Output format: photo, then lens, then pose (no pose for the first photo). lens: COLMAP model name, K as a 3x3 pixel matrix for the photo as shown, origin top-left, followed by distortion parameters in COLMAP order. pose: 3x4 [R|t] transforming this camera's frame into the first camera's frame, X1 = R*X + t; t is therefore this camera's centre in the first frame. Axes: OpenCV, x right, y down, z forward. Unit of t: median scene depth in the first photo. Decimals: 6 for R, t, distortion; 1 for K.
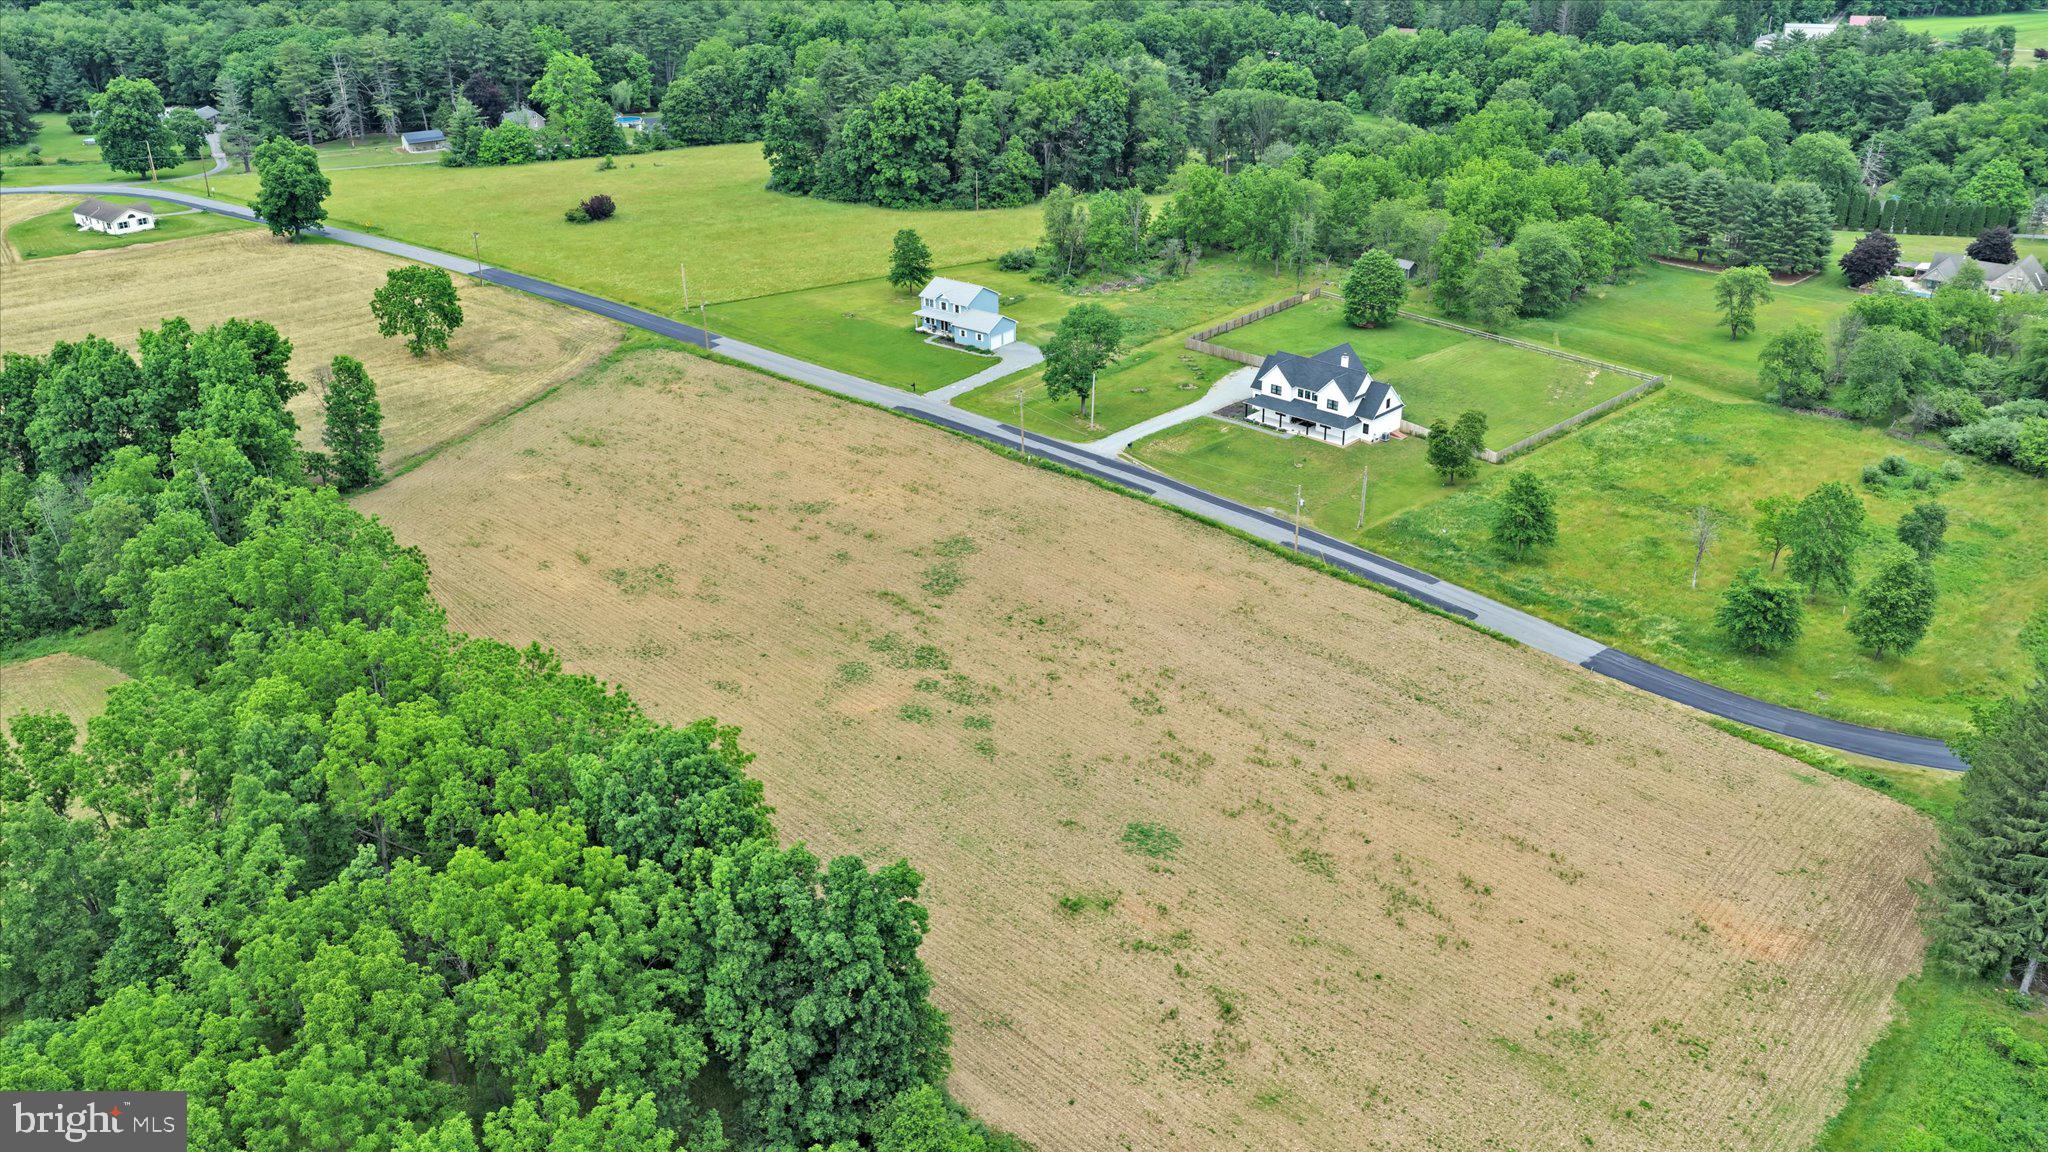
lens RADIAL K [[1708.2, 0, 1024.0], [0, 1708.2, 576.0], [0, 0, 1]] dist [-0.018100, 0.046699]
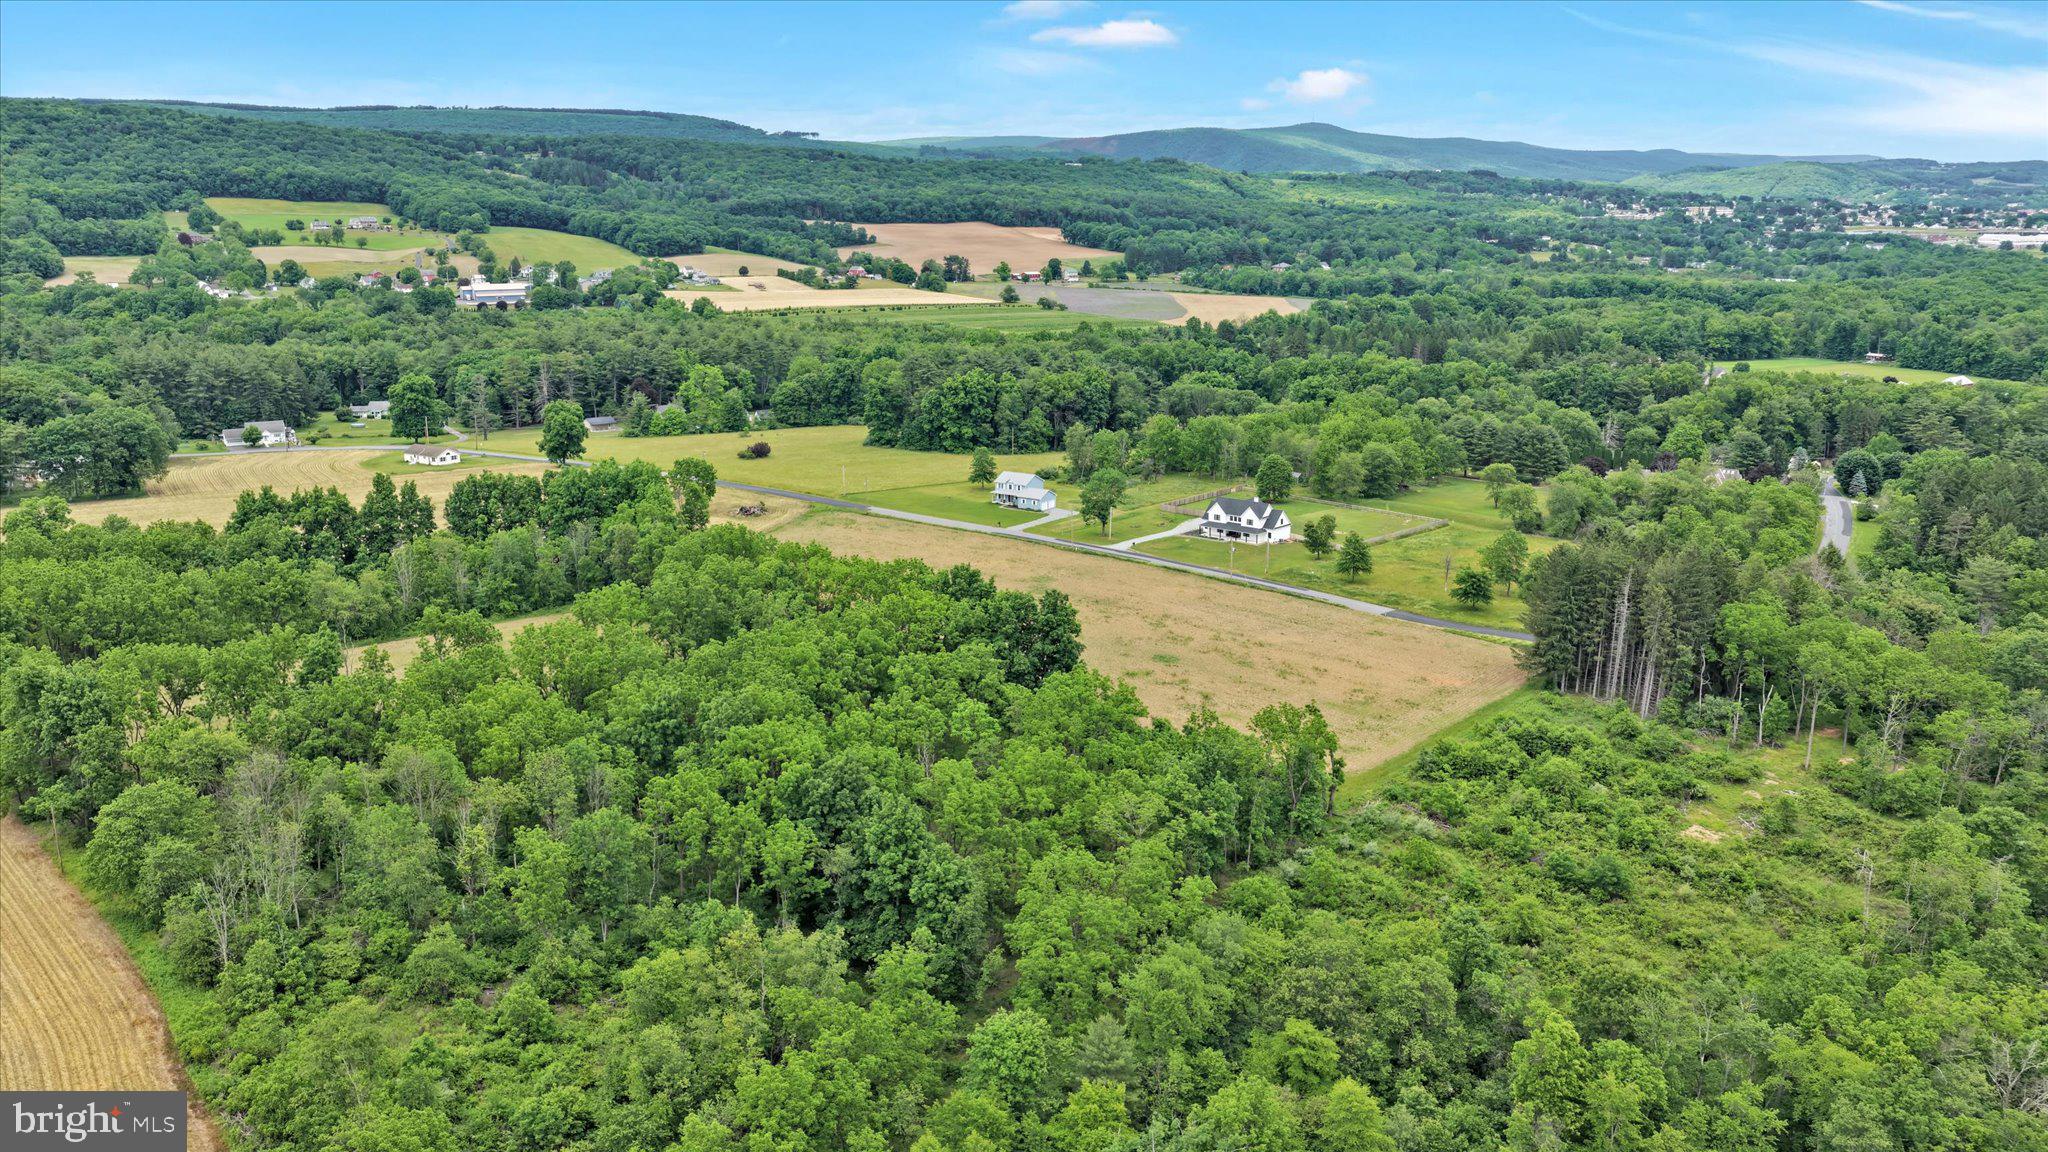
lens RADIAL K [[1708.2, 0, 1024.0], [0, 1708.2, 576.0], [0, 0, 1]] dist [-0.018100, 0.046699]
pose [[0.999309, -0.001558, 0.037136, -0.073360], [0.009413, 0.977159, -0.212302, 0.208397], [-0.035957, 0.212505, 0.976498, -0.437521]]
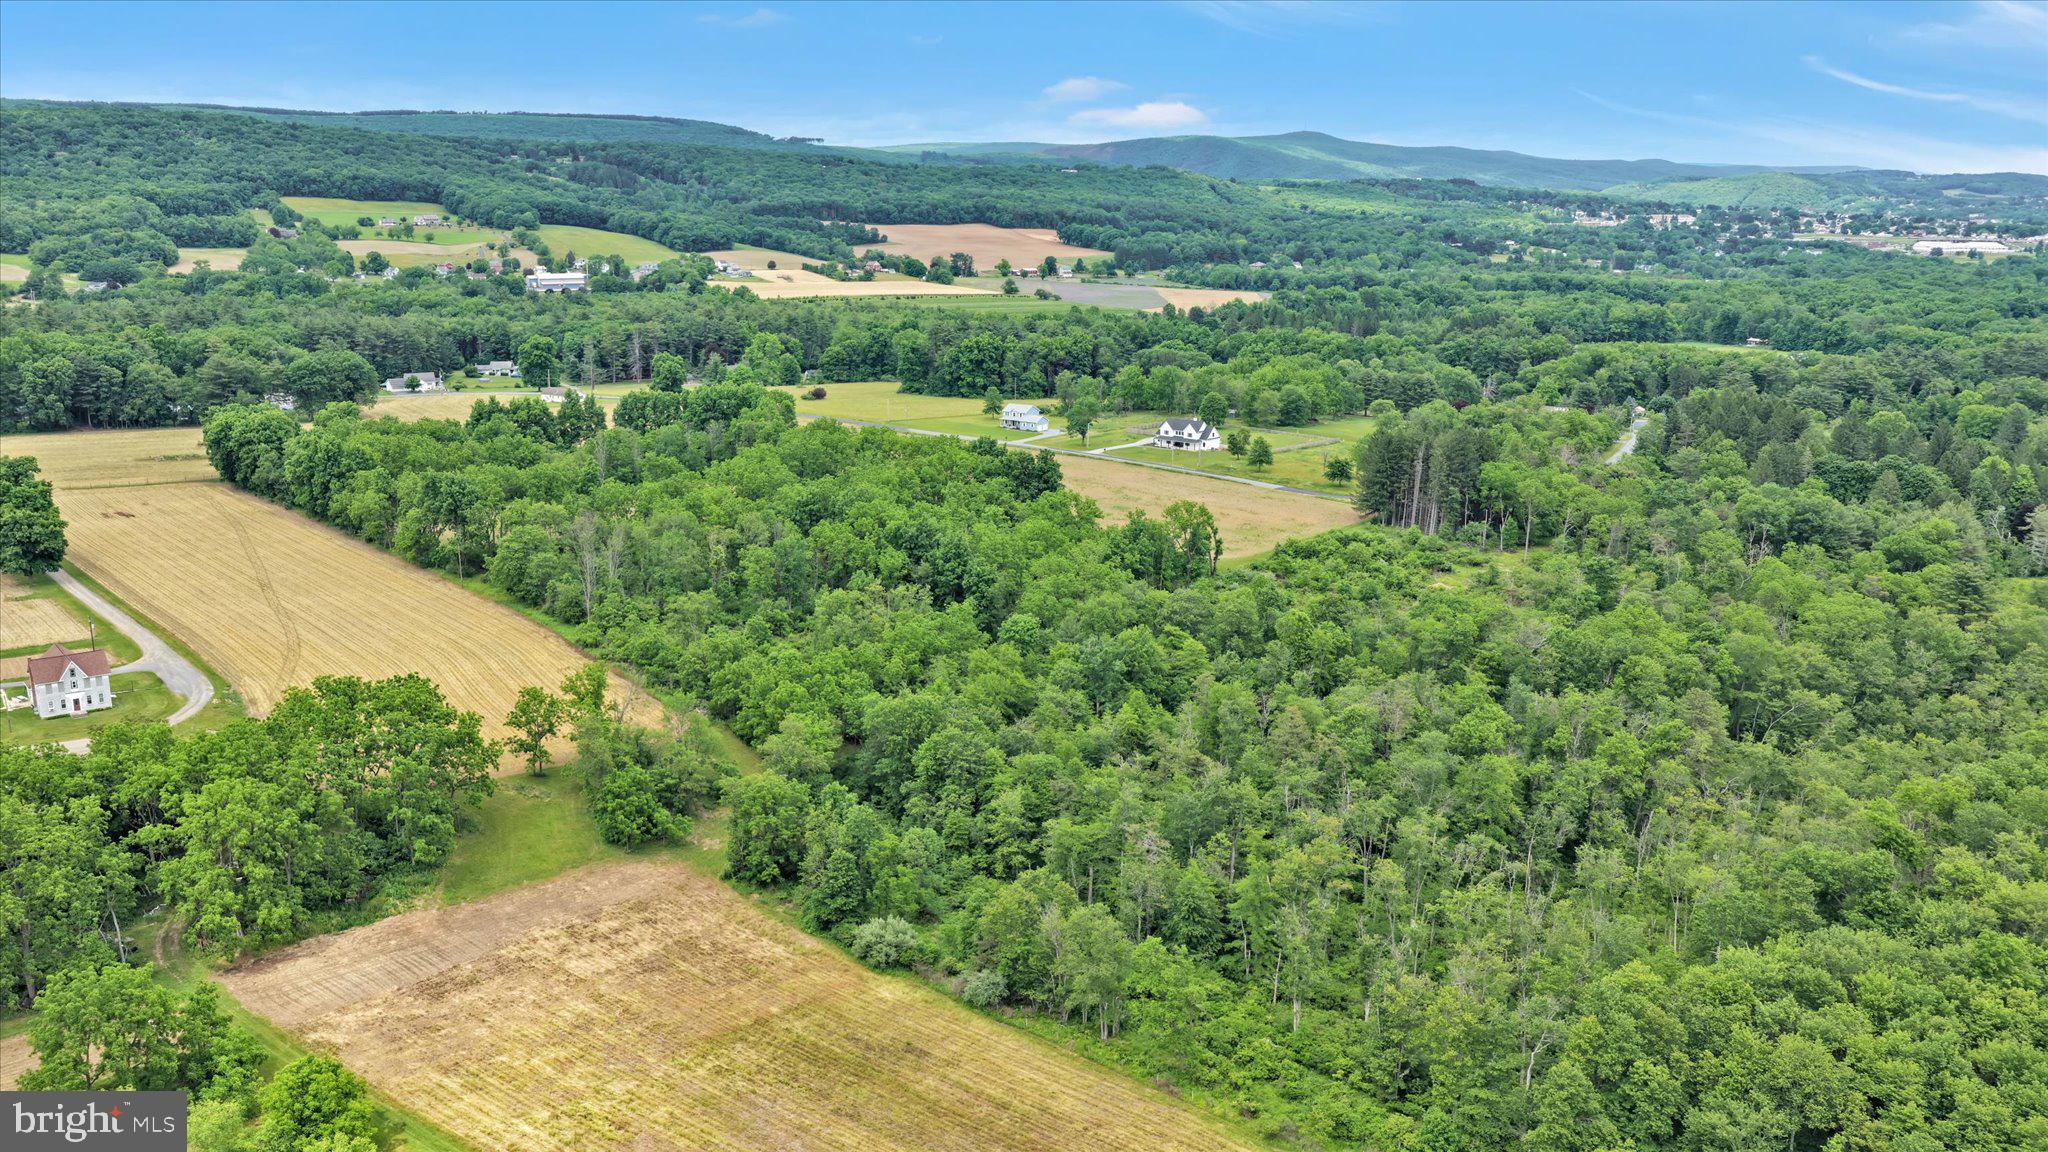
lens RADIAL K [[1708.2, 0, 1024.0], [0, 1708.2, 576.0], [0, 0, 1]] dist [-0.018100, 0.046699]
pose [[0.999202, 0.003925, 0.039747, -0.092992], [0.004729, 0.976531, -0.215325, 0.392482], [-0.039659, 0.215341, 0.975733, -0.823260]]
